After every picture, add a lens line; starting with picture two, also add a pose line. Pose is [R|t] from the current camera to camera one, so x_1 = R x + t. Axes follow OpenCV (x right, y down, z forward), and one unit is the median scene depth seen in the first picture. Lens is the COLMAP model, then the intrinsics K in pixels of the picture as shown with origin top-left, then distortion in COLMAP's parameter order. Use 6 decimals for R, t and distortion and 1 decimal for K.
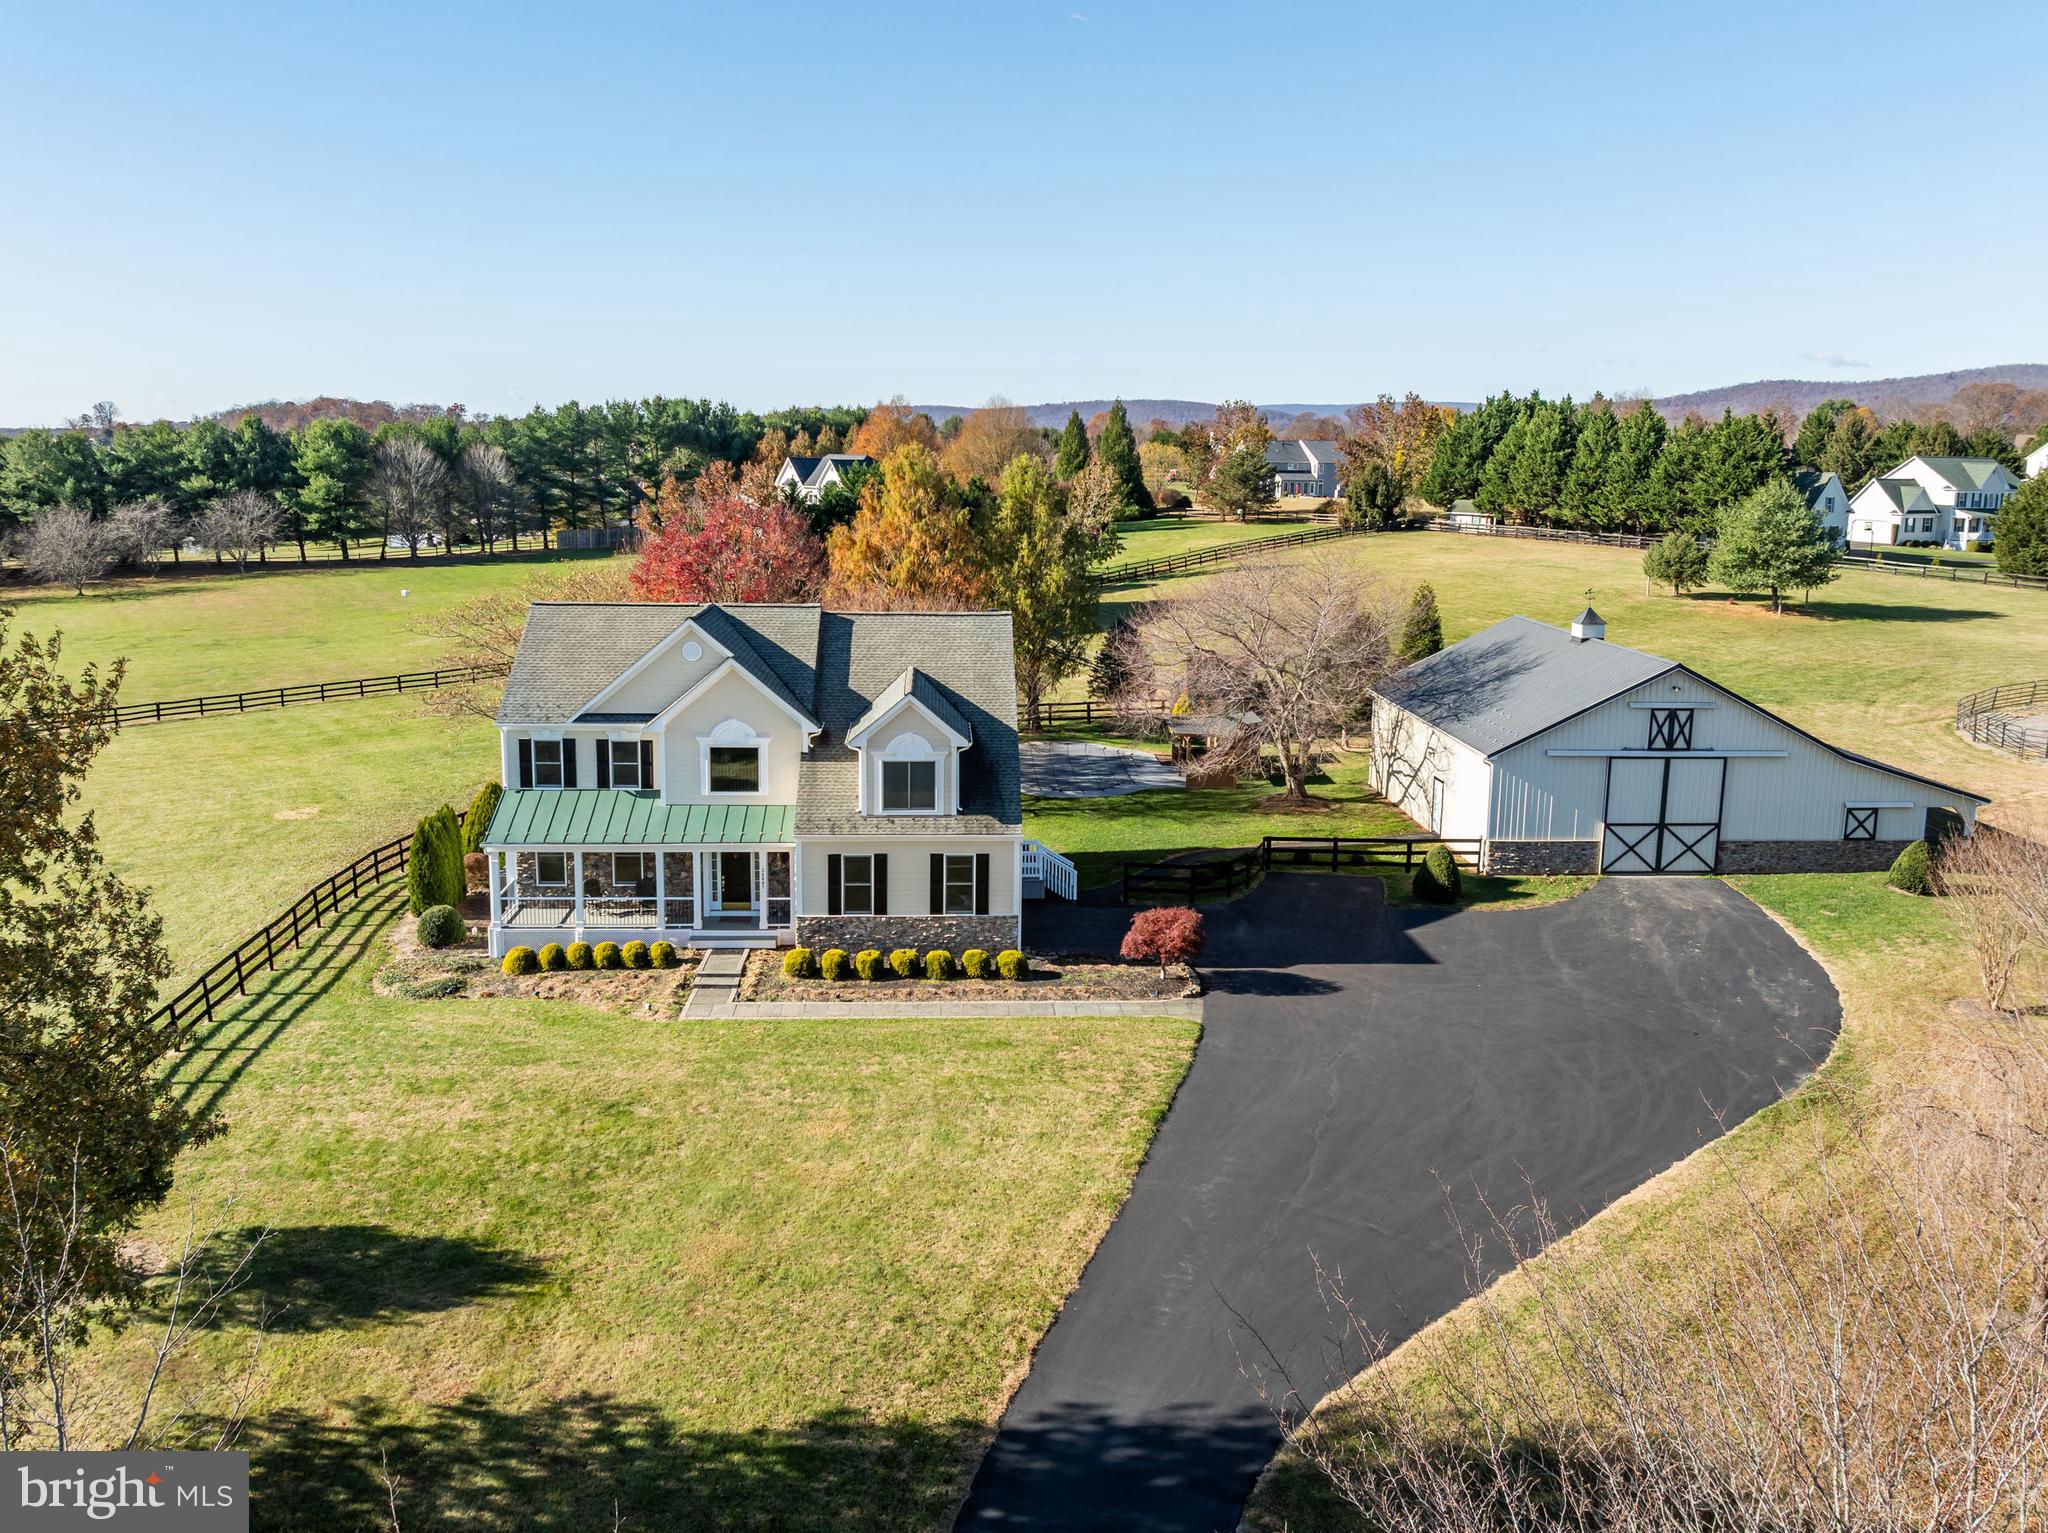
lens RADIAL K [[1575.8, 0, 1011.2], [0, 1575.8, 719.6], [0, 0, 1]] dist [-0.015823, -0.051861]
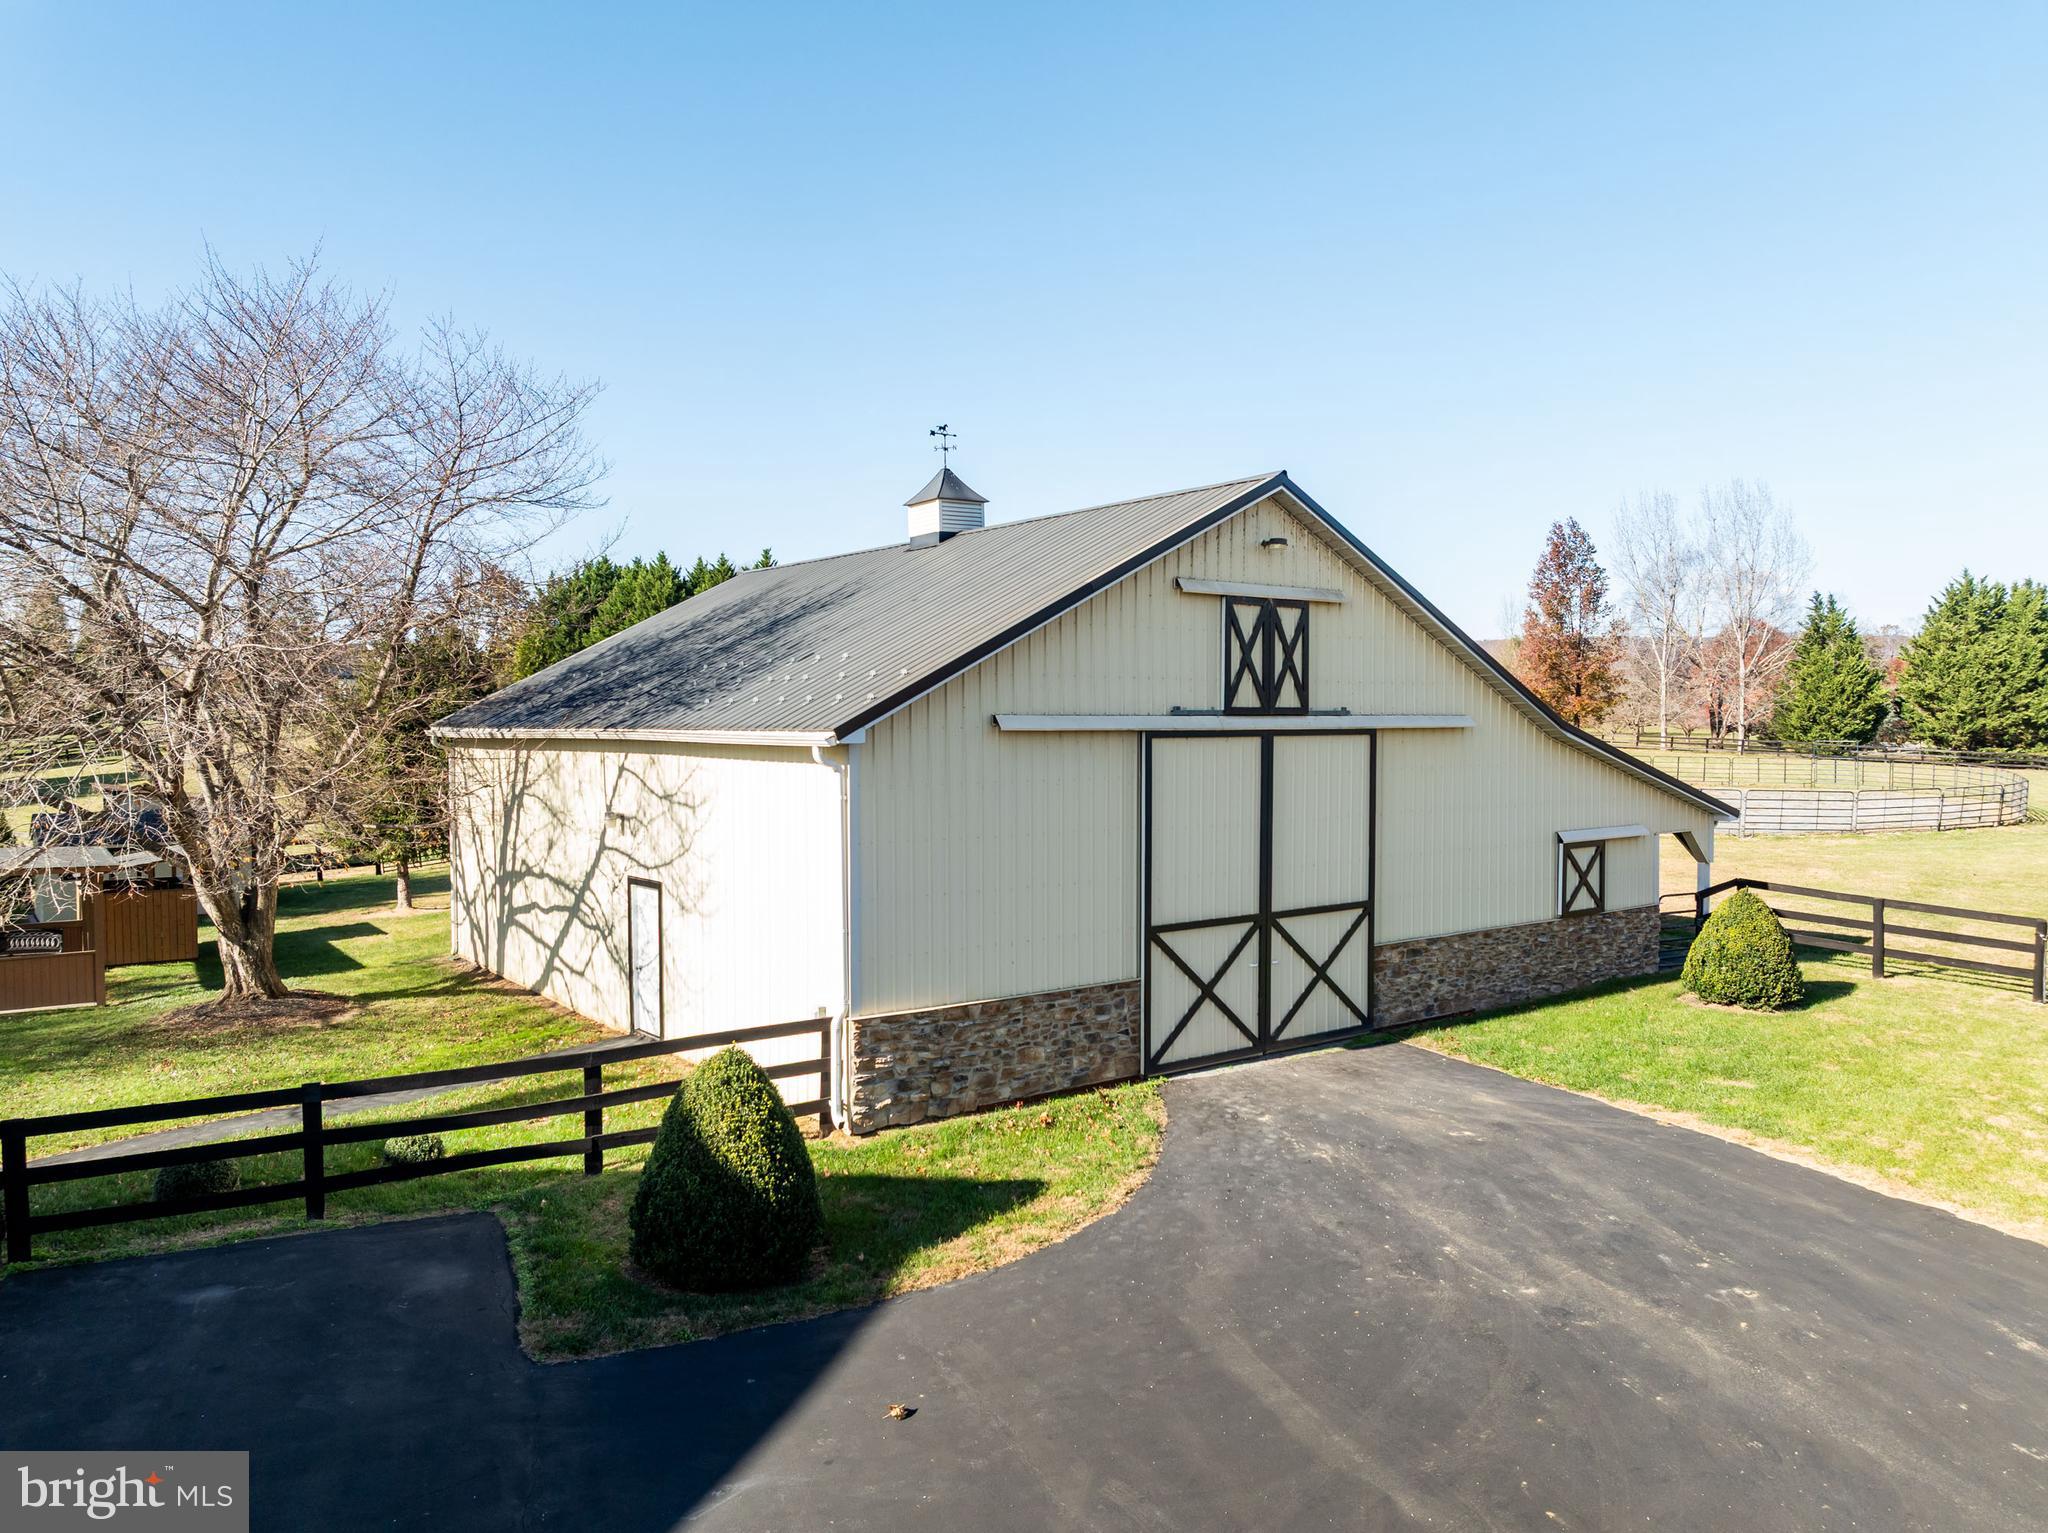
lens RADIAL K [[1454.2, 0, 1021.1], [0, 1454.2, 768.5], [0, 0, 1]] dist [-0.039583, -0.000986]
pose [[0.829679, -0.032553, 0.557291, 0.203501], [0.107749, 0.988864, -0.102652, 0.070971], [-0.547744, 0.145216, 0.823947, 0.860315]]
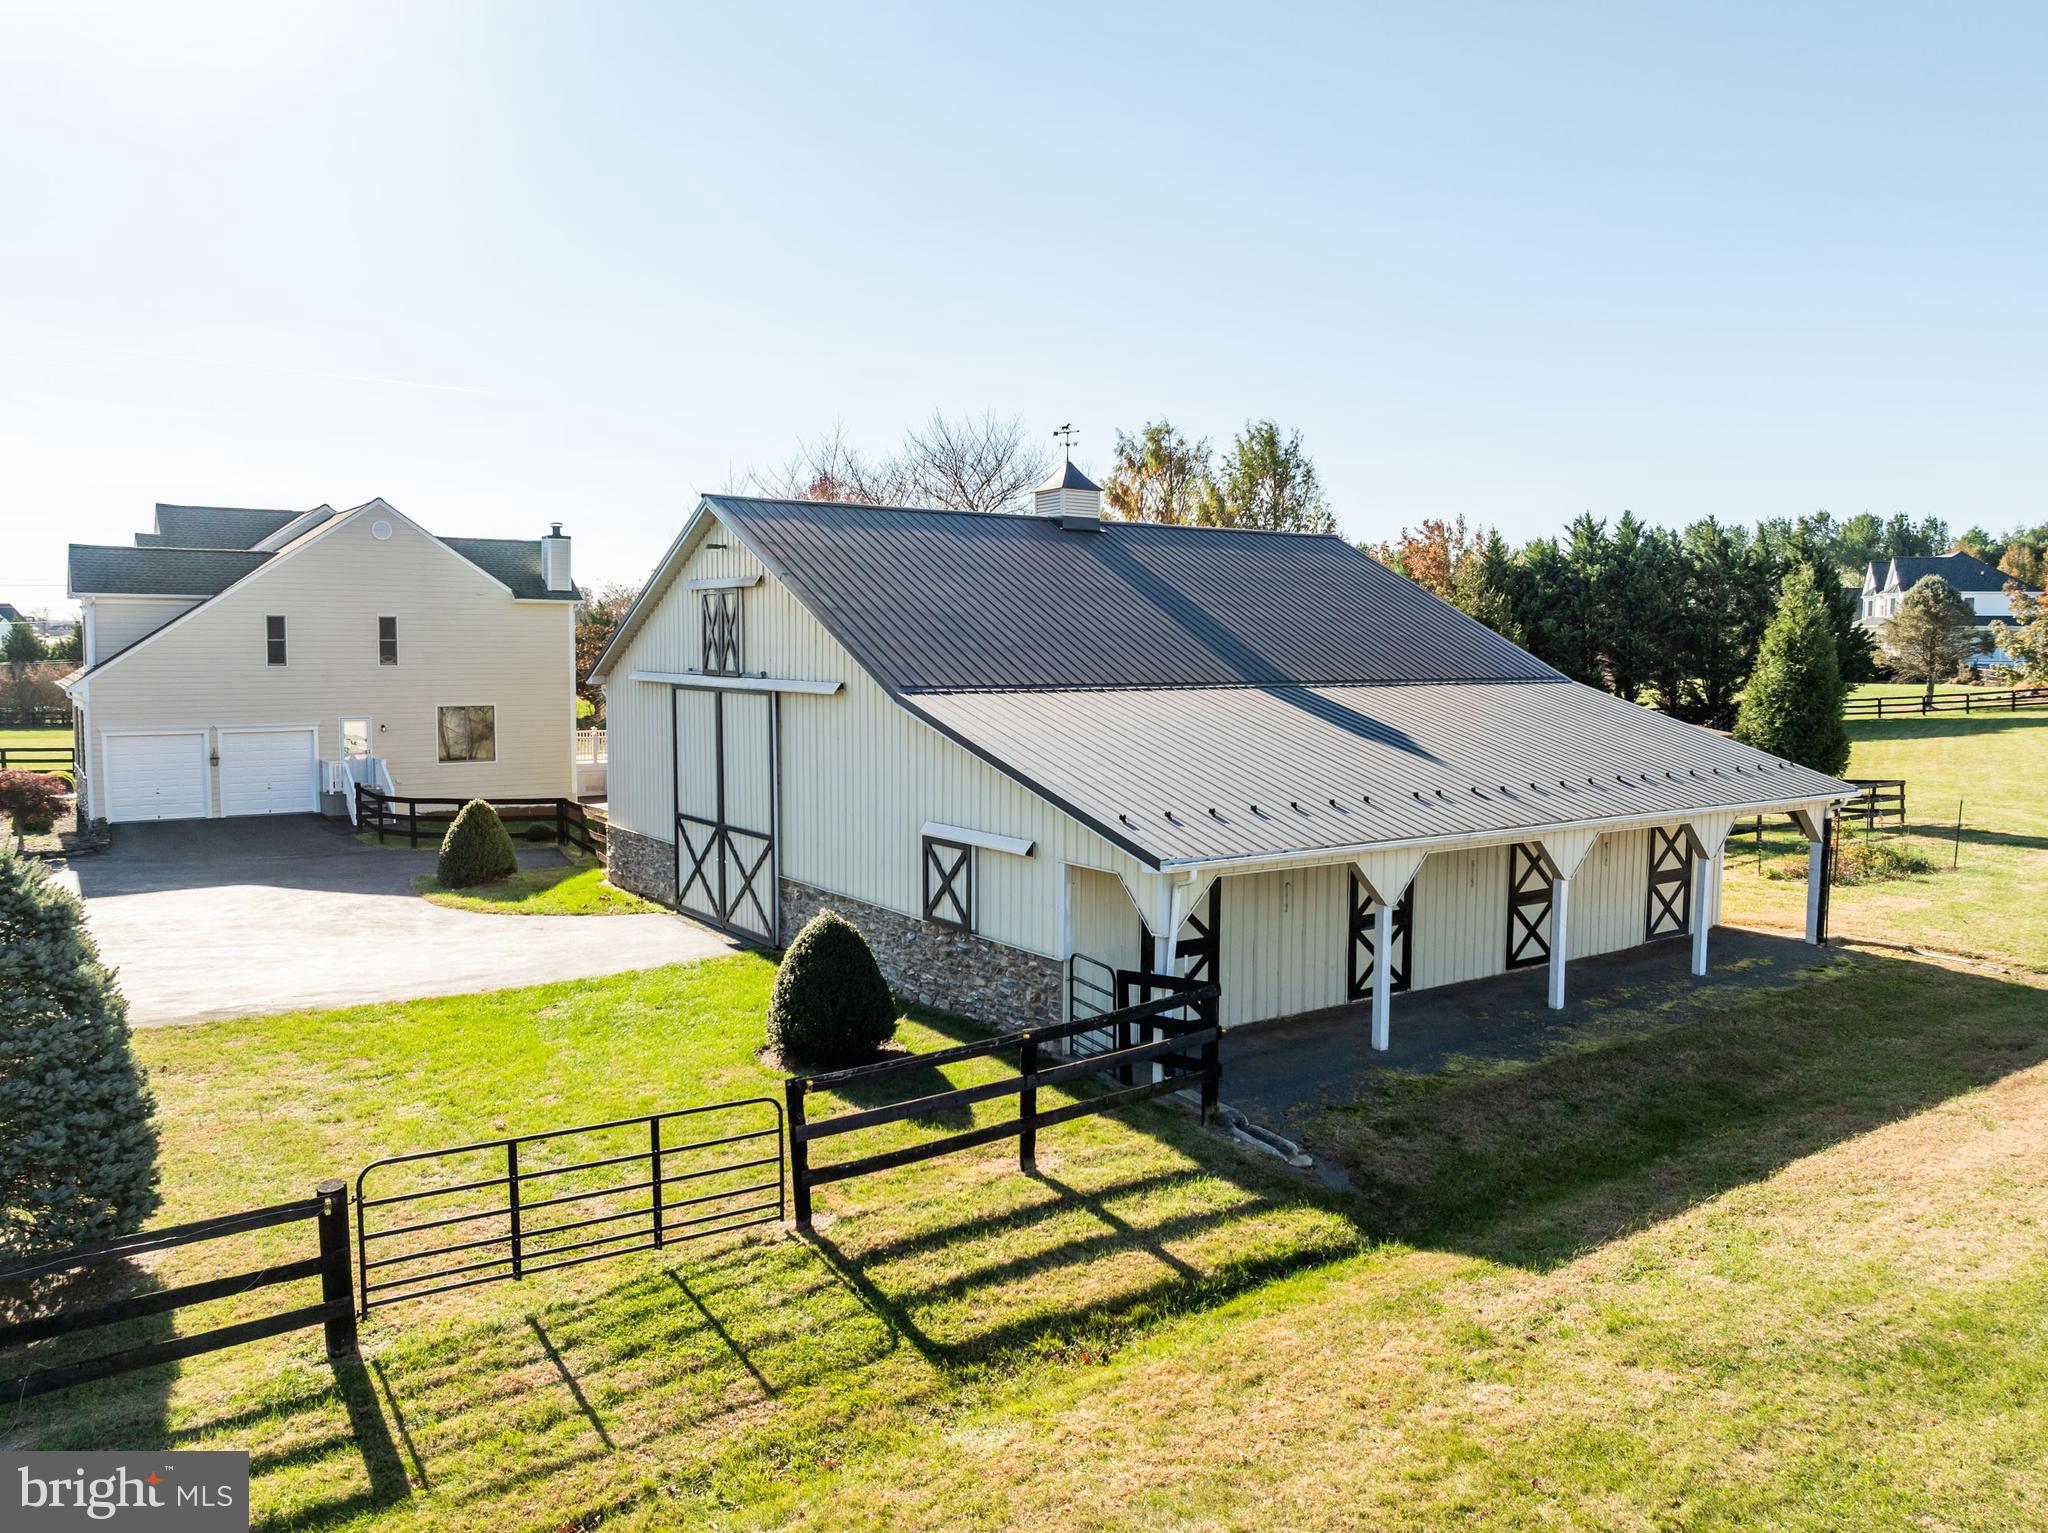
lens RADIAL K [[1486.0, 0, 1024.0], [0, 1486.0, 766.5], [0, 0, 1]] dist [-0.033801, 0.000535]
pose [[0.541146, 0.059950, -0.838789, 0.997969], [-0.142799, 0.989520, -0.021404, 0.051326], [0.828715, 0.131361, 0.544036, 0.950450]]
